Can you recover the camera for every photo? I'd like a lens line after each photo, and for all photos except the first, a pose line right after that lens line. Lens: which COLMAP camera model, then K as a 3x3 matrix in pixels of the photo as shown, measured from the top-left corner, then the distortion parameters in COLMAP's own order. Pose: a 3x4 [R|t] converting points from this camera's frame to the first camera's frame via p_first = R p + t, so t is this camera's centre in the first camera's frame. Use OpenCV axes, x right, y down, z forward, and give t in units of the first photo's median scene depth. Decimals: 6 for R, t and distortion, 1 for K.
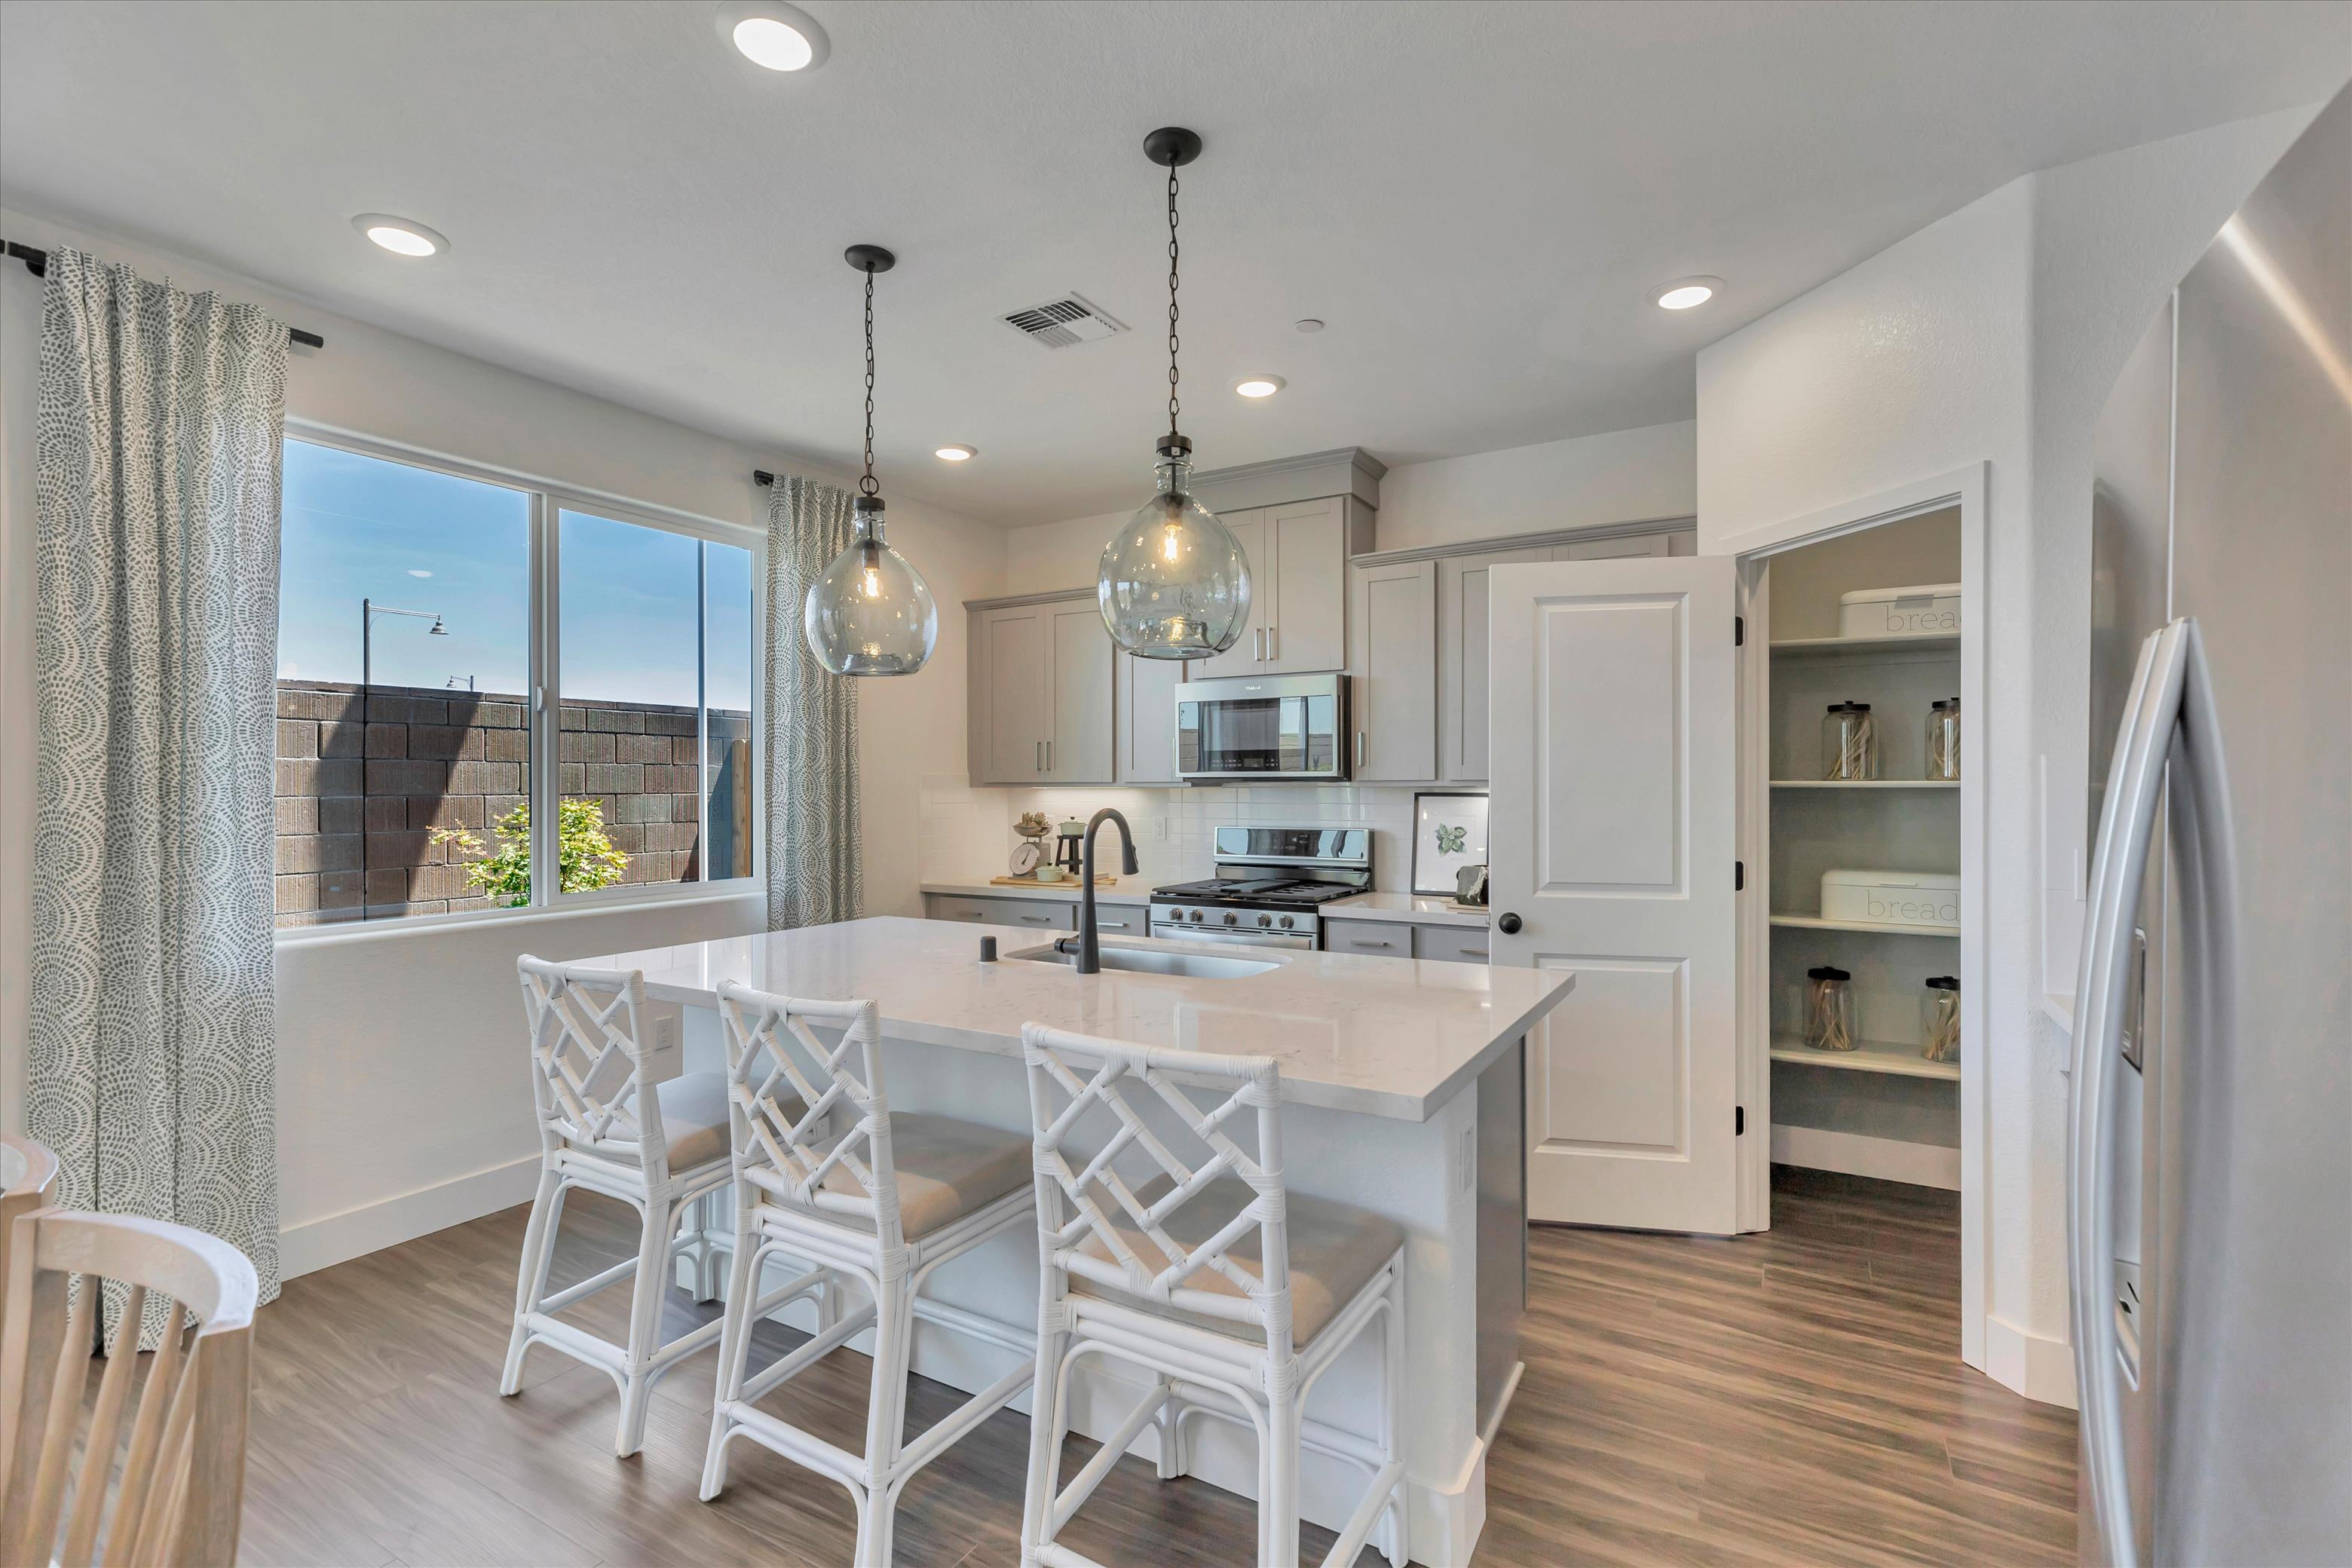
lens RADIAL K [[1073.0, 0, 1176.0], [0, 1073.0, 784.0], [0, 0, 1]] dist [-0.000163, -0.000008]
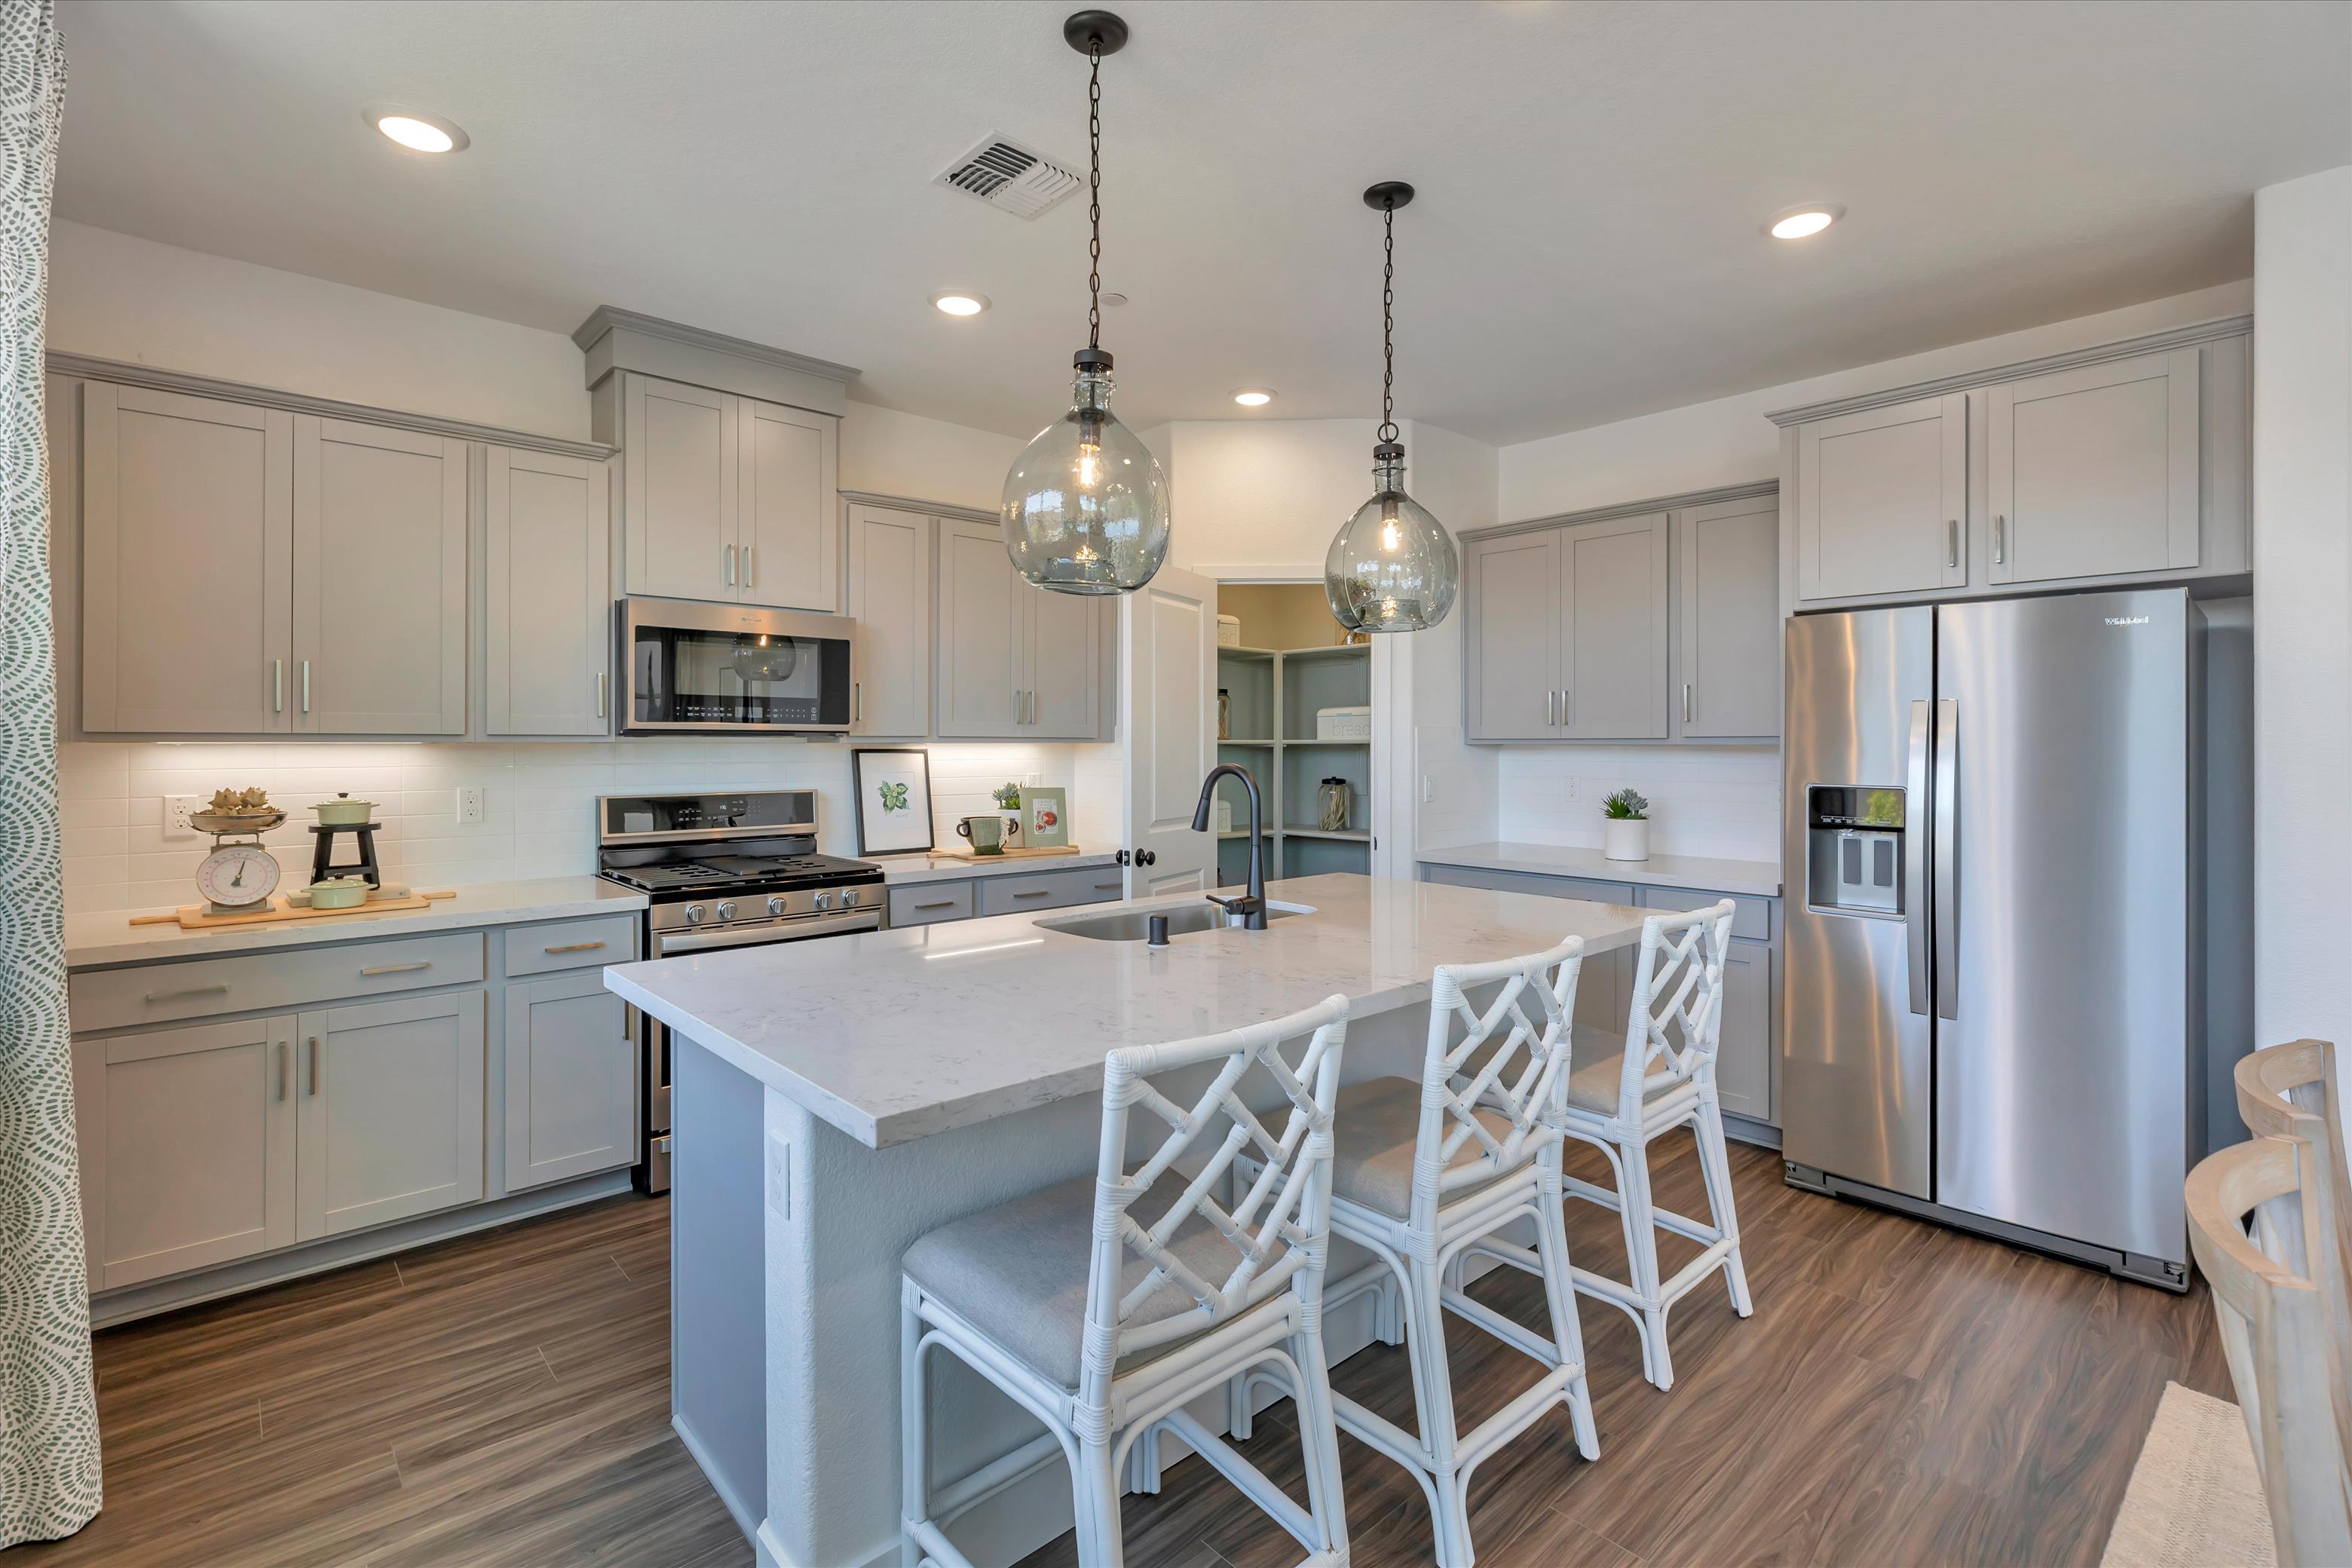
lens RADIAL K [[1063.8, 0, 1163.0], [0, 1063.8, 754.0], [0, 0, 1]] dist [0.000675, -0.000018]
pose [[0.289580, -0.007890, 0.957121, -0.812758], [-0.005184, 0.999938, 0.009812, 0.002530], [-0.957140, -0.007803, 0.289521, 0.642576]]
